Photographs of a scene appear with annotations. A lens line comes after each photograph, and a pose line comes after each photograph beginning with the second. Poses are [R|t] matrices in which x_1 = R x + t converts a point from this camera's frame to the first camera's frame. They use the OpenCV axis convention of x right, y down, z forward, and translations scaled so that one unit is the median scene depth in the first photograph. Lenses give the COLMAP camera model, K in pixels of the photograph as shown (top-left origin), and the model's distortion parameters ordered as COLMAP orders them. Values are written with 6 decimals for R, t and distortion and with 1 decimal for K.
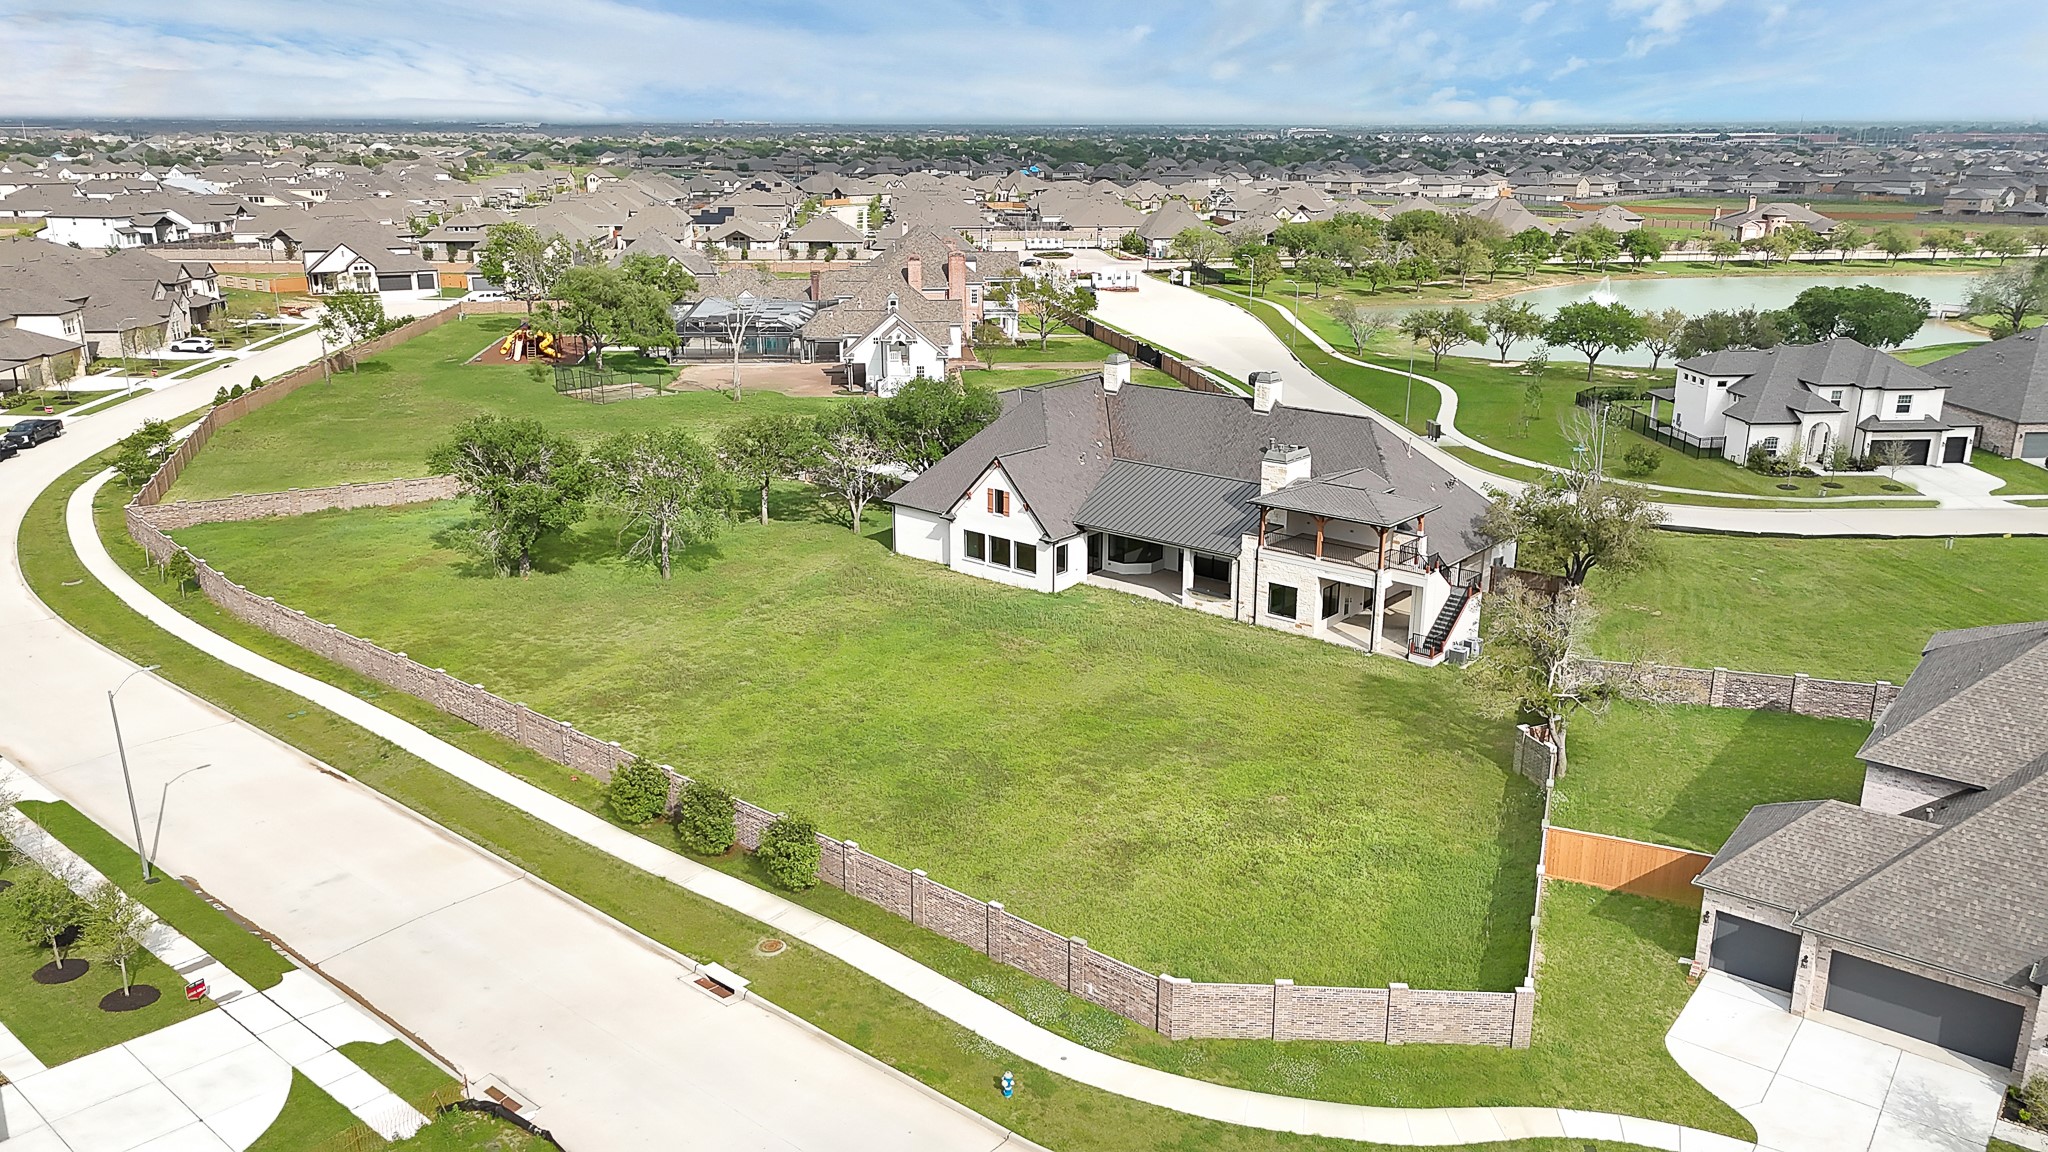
lens RADIAL K [[1505.7, 0, 1028.9], [0, 1505.7, 570.7], [0, 0, 1]] dist [0.040041, -0.008859]
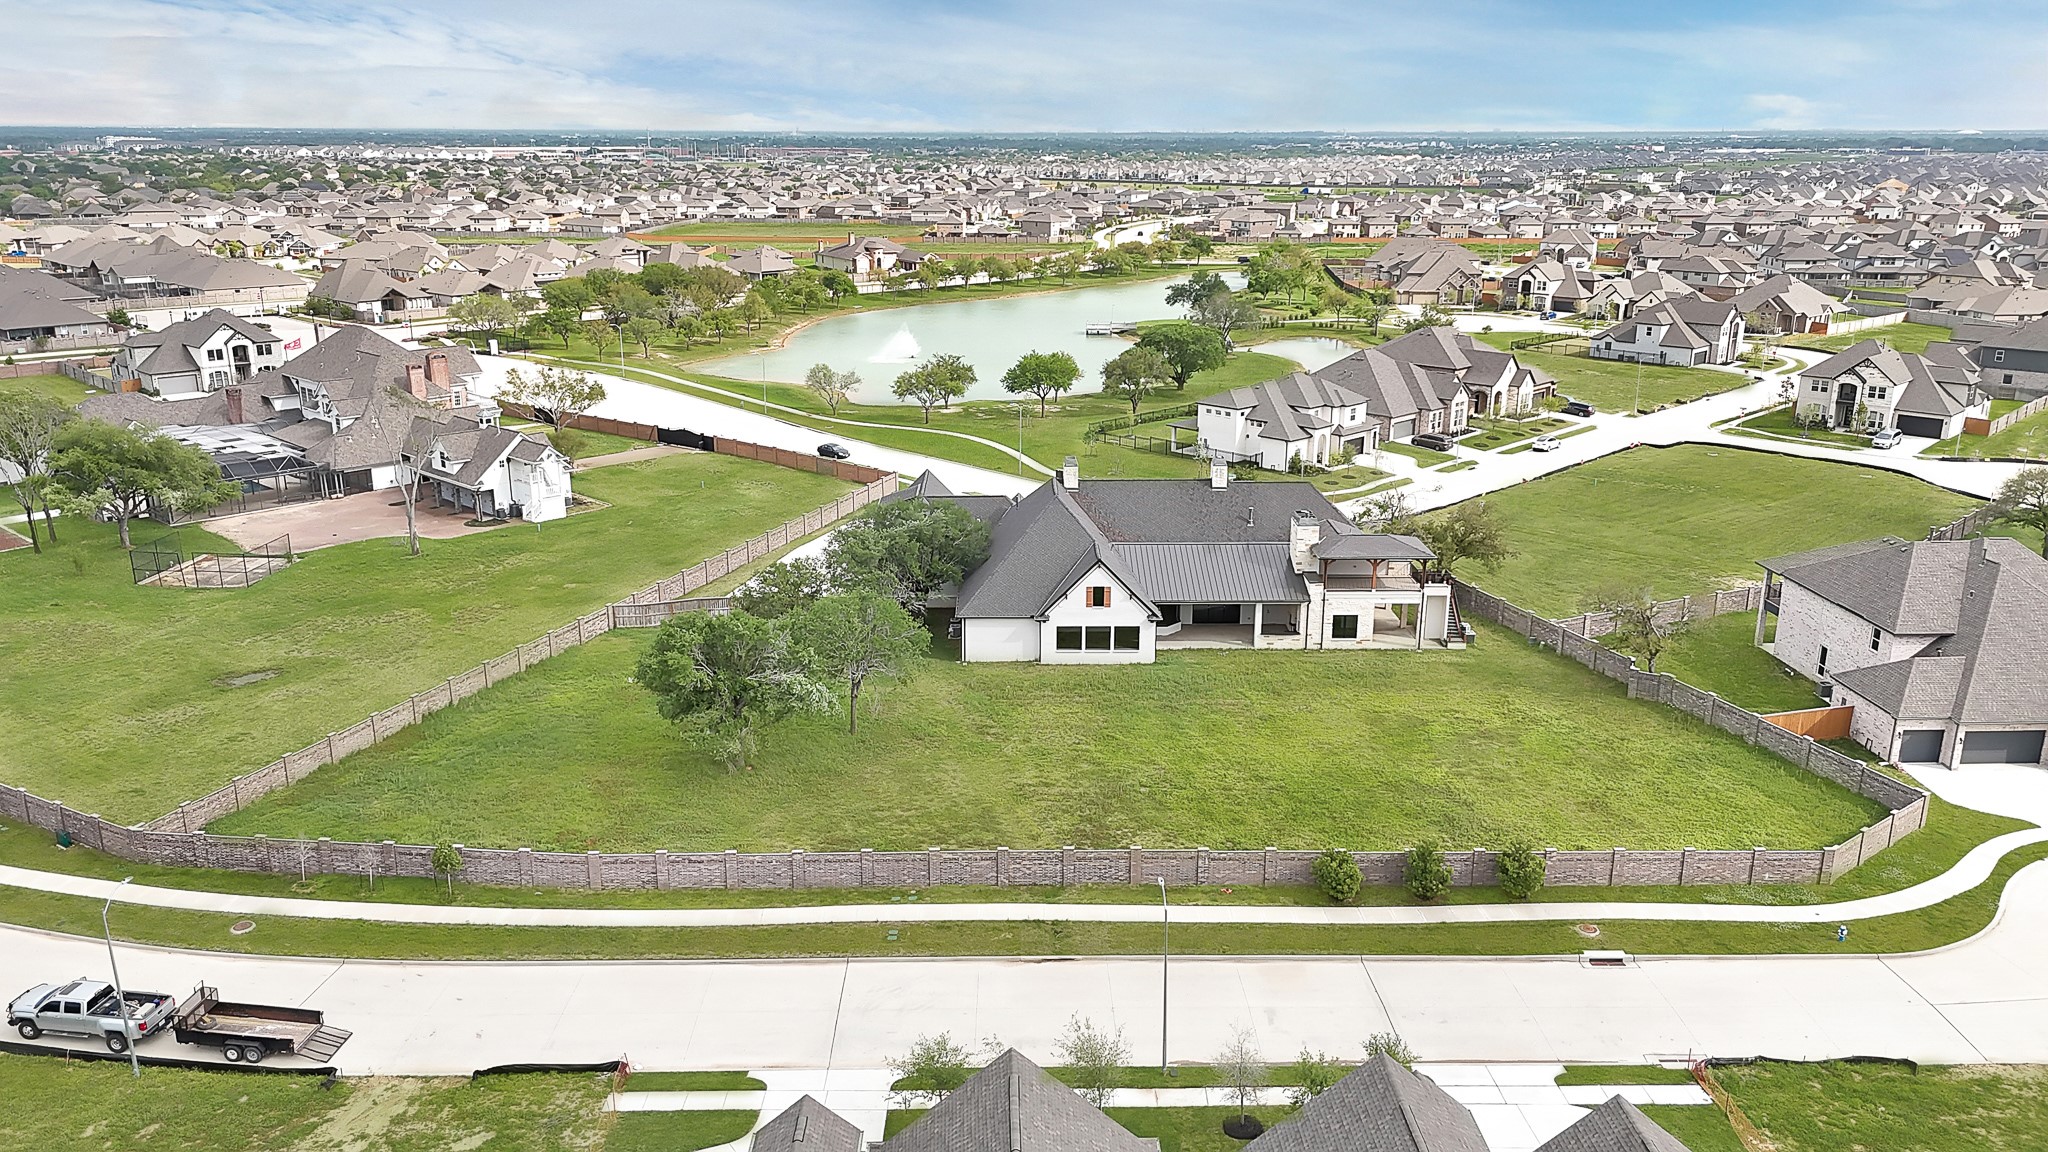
lens RADIAL K [[1505.7, 0, 1026.0], [0, 1505.7, 580.2], [0, 0, 1]] dist [0.040041, -0.008859]
pose [[0.753954, -0.184546, 0.630474, -0.836309], [0.183315, 0.980710, 0.067845, -0.154745], [-0.630832, 0.064423, 0.773240, 0.137116]]
